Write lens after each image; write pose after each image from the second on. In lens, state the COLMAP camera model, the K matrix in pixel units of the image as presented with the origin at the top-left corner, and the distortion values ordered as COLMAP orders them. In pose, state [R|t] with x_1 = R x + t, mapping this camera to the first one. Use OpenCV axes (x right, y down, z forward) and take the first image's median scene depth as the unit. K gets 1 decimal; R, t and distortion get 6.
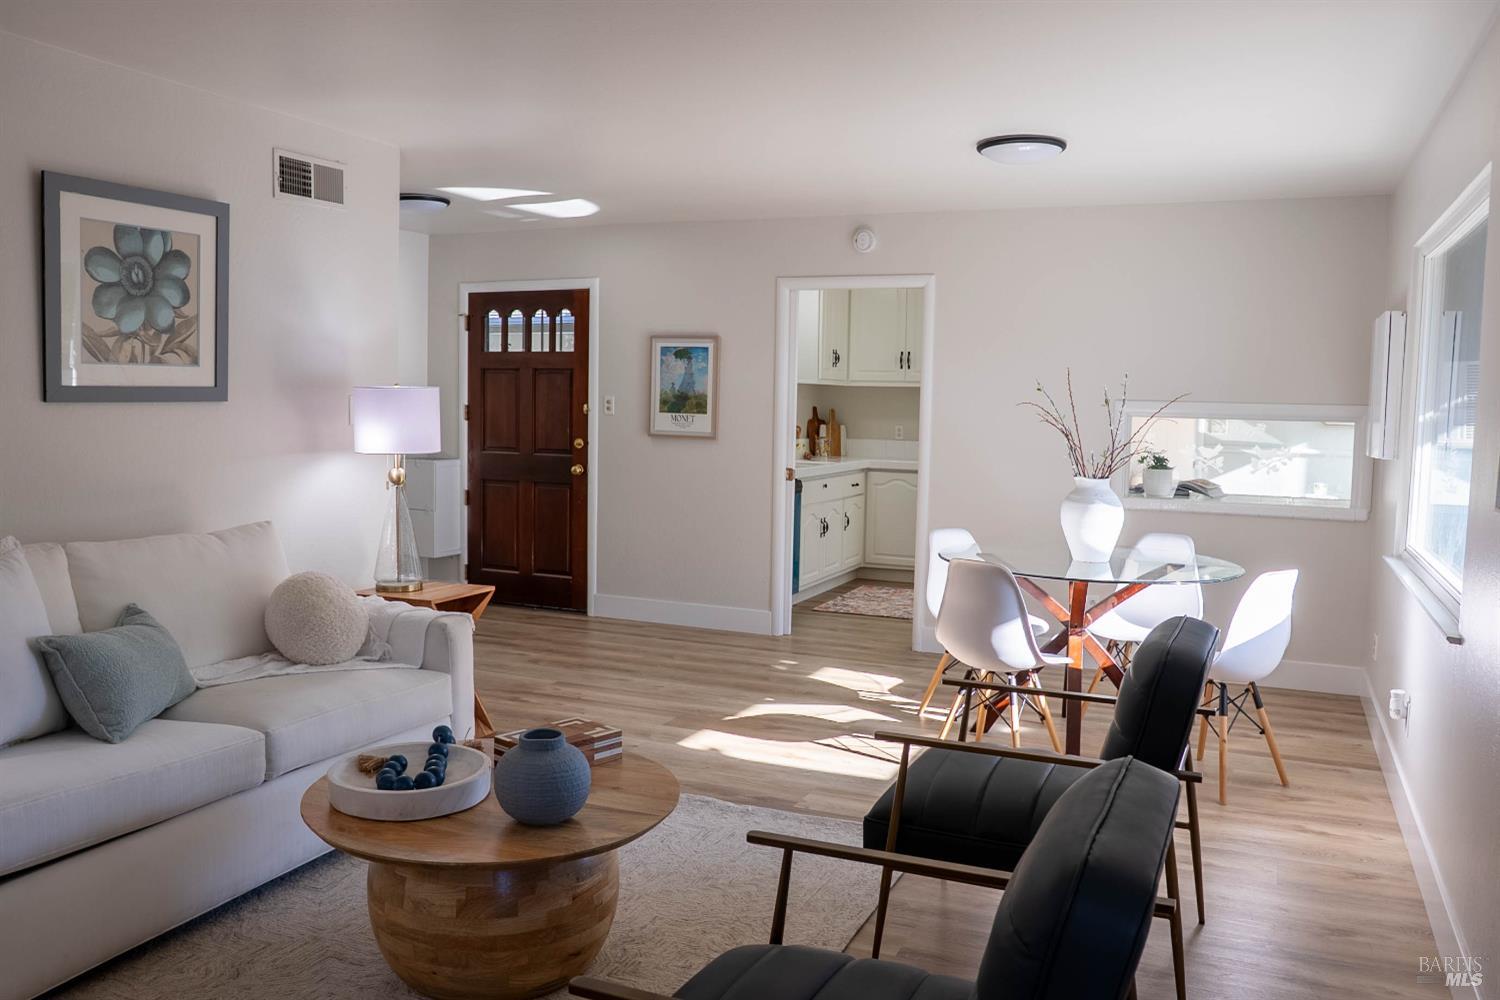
lens RADIAL K [[1210.1, 0, 750.9], [0, 1210.1, 498.2], [0, 0, 1]] dist [-0.079759, 0.070206]
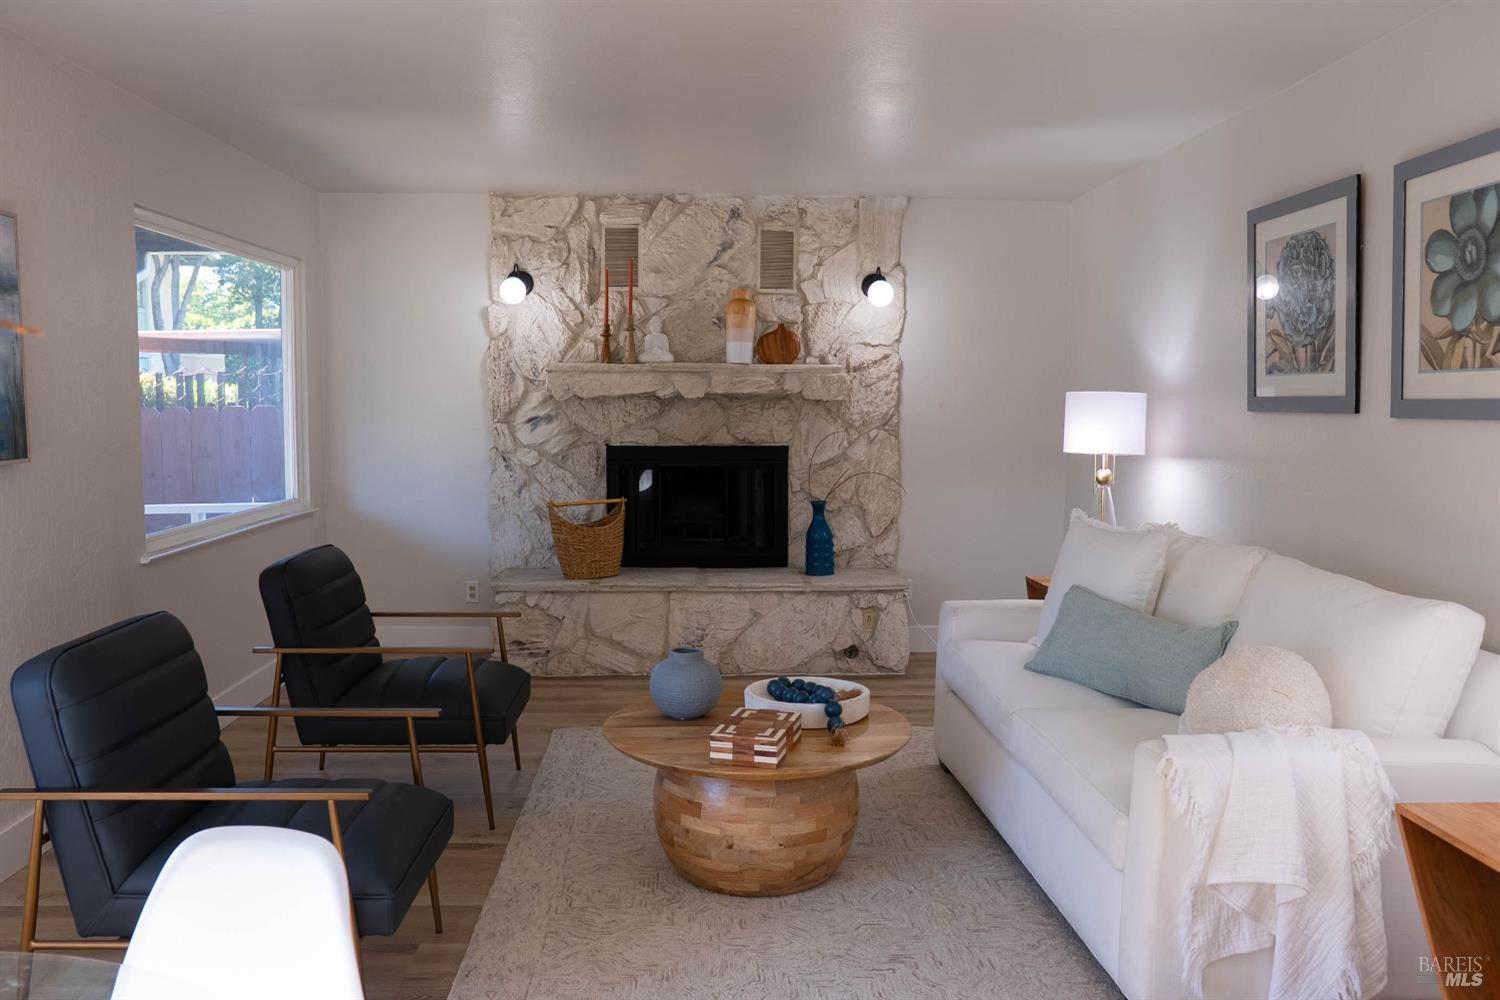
lens RADIAL K [[1210.1, 0, 751.6], [0, 1210.1, 493.8], [0, 0, 1]] dist [-0.079759, 0.070206]
pose [[-0.902304, 0.011544, -0.430945, 0.230120], [-0.058145, 0.987248, 0.148189, -0.121381], [0.427160, 0.158769, -0.890127, 1.506957]]
